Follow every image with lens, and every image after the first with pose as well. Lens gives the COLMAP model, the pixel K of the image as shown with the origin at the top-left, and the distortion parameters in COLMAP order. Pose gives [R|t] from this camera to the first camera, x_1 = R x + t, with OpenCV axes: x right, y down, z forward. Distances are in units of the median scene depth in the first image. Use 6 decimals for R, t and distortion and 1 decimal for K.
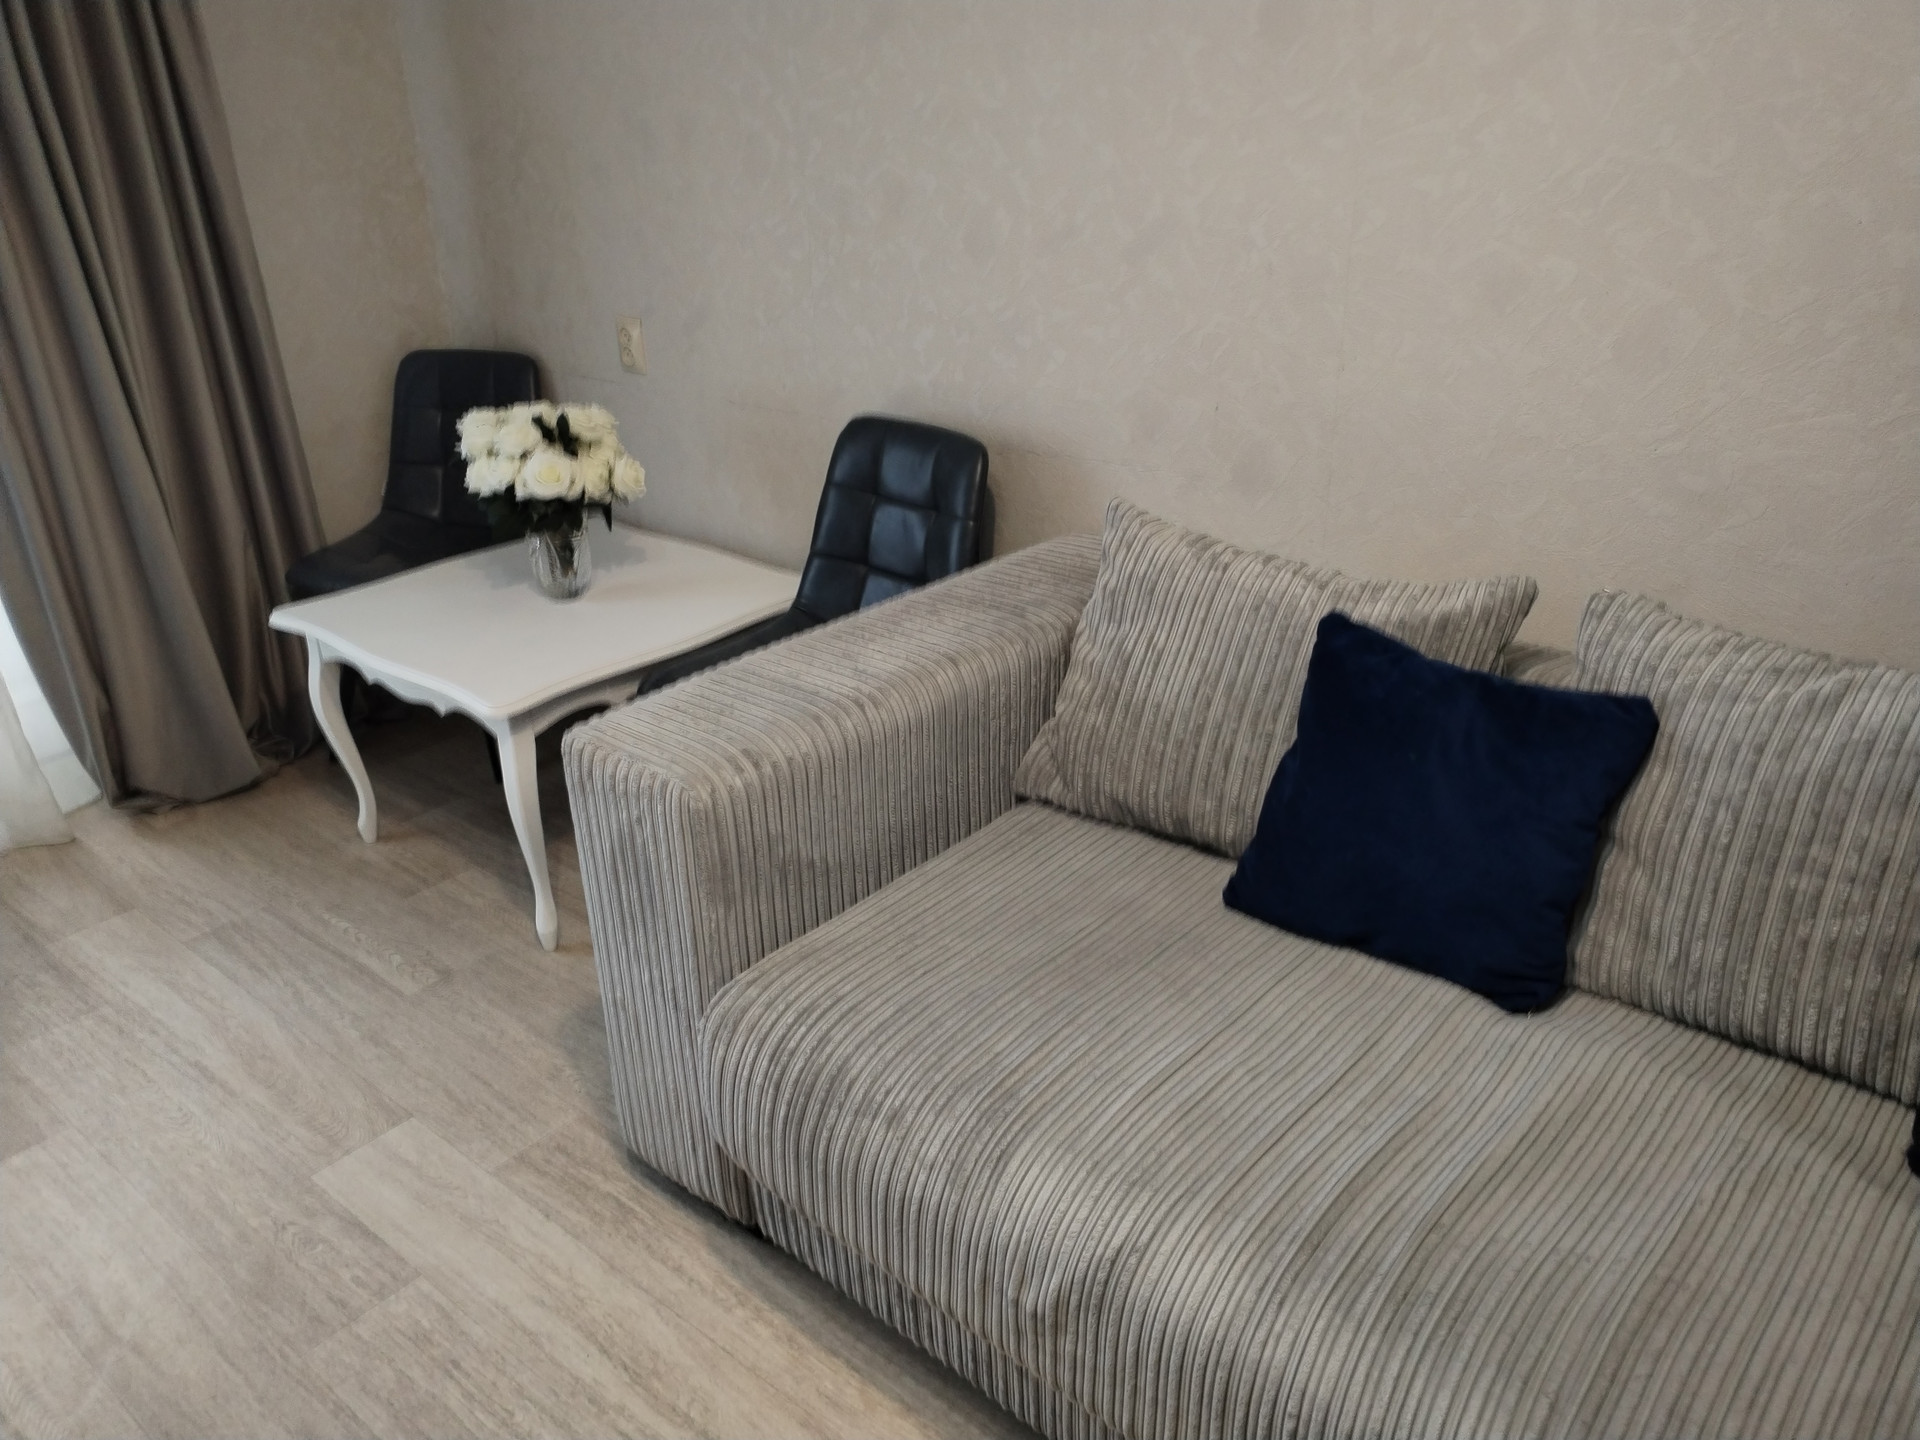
lens RADIAL K [[1513.0, 0, 960.0], [0, 1513.0, 720.0], [0, 0, 1]] dist [-0.031629, -0.001092]
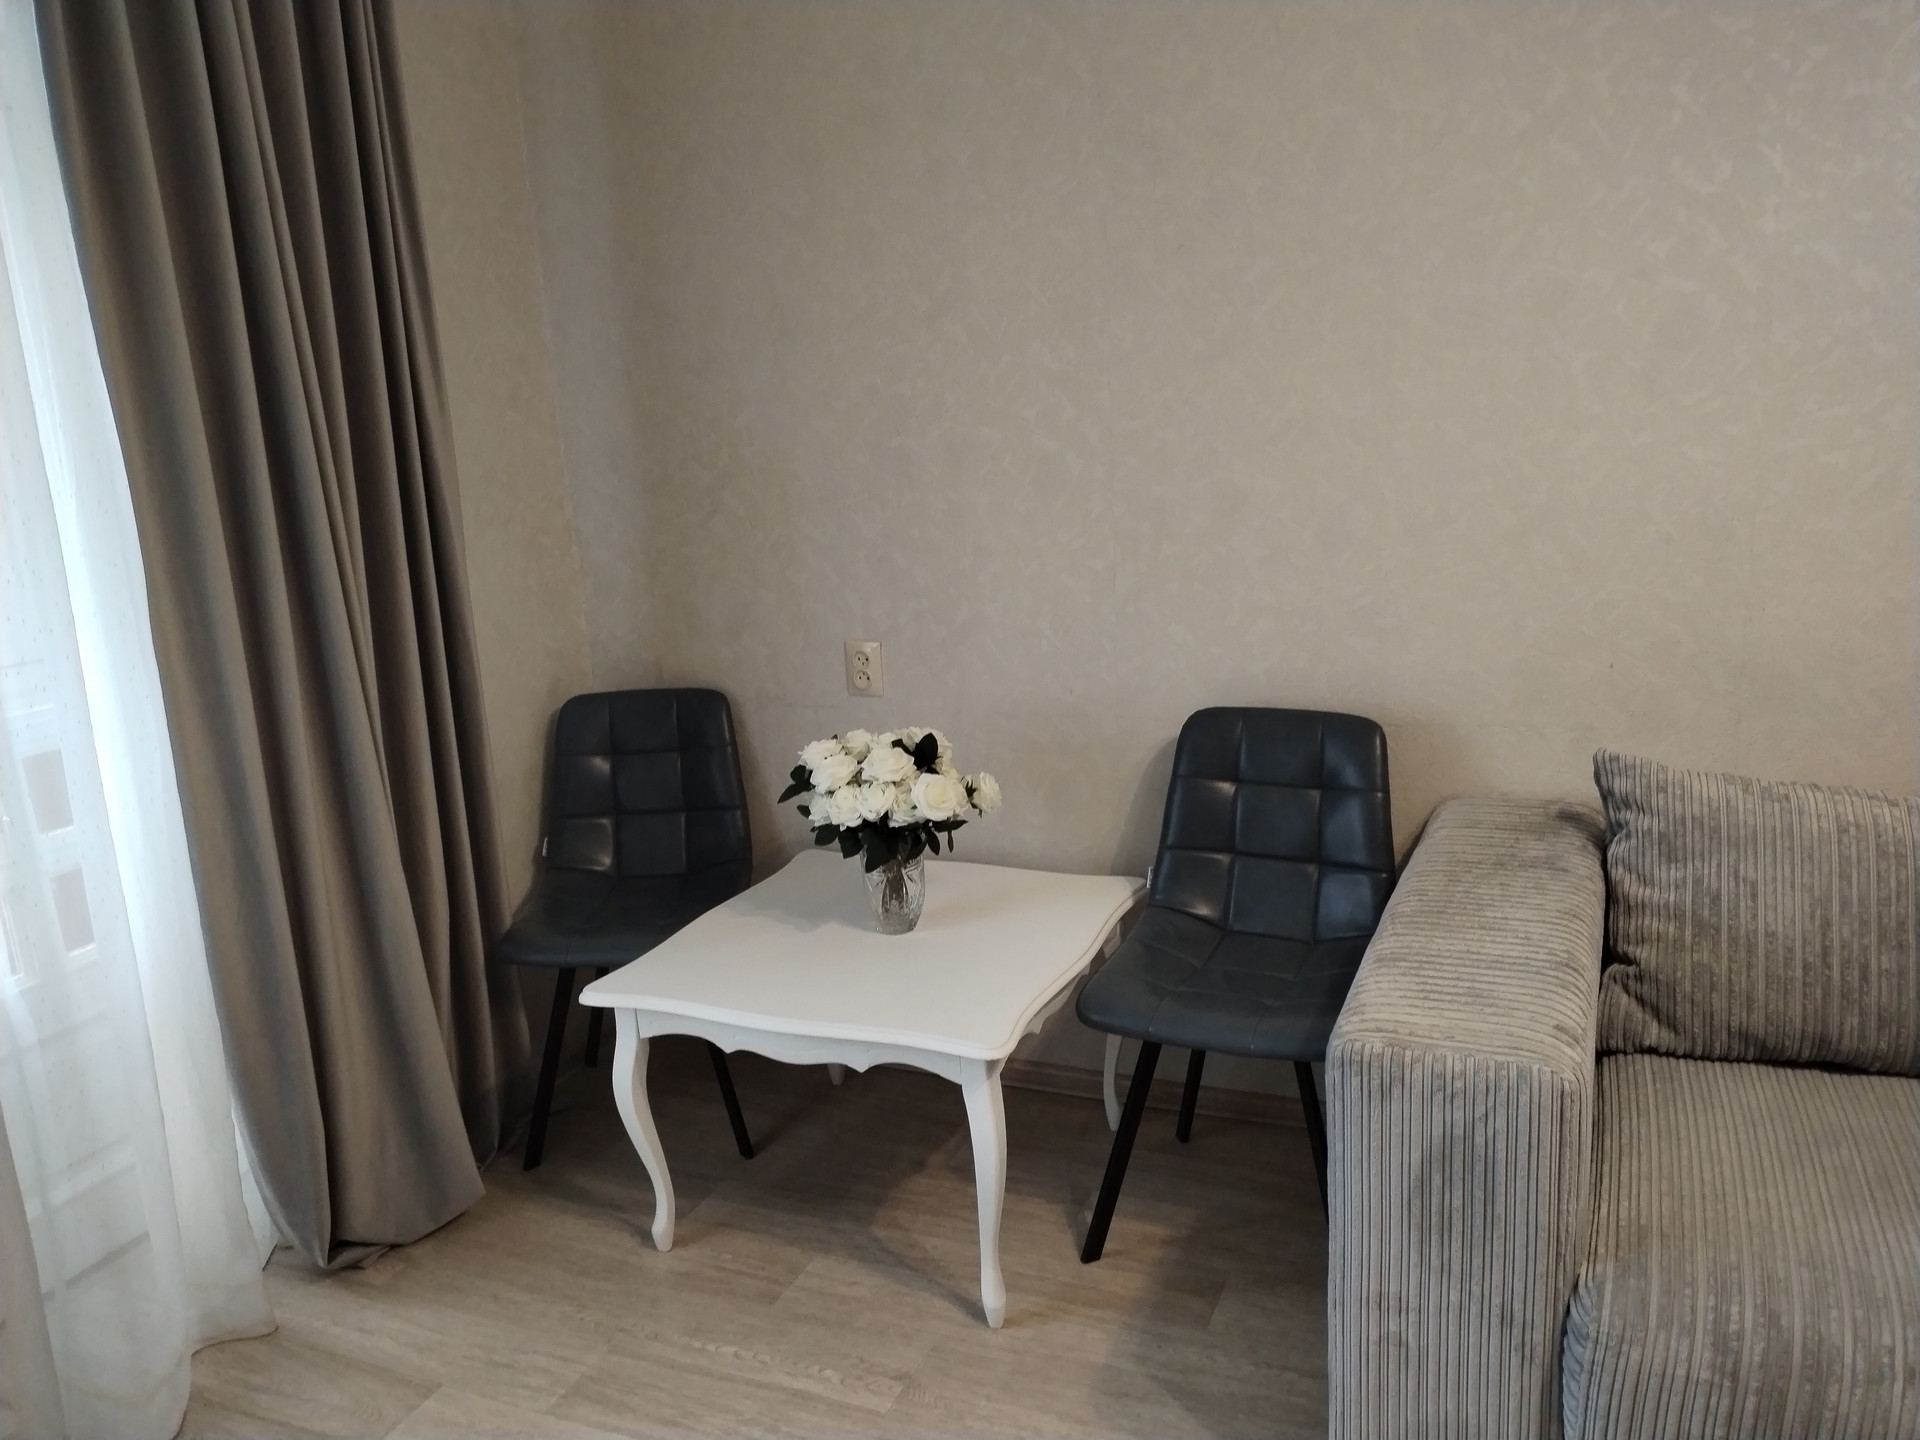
lens RADIAL K [[1466.7, 0, 960.0], [0, 1466.7, 720.0], [0, 0, 1]] dist [0.000813, 0.002135]
pose [[0.951961, -0.089431, 0.292869, -0.503568], [0.148596, 0.971161, -0.186453, -0.034688], [-0.267748, 0.221015, 0.937797, 0.116534]]
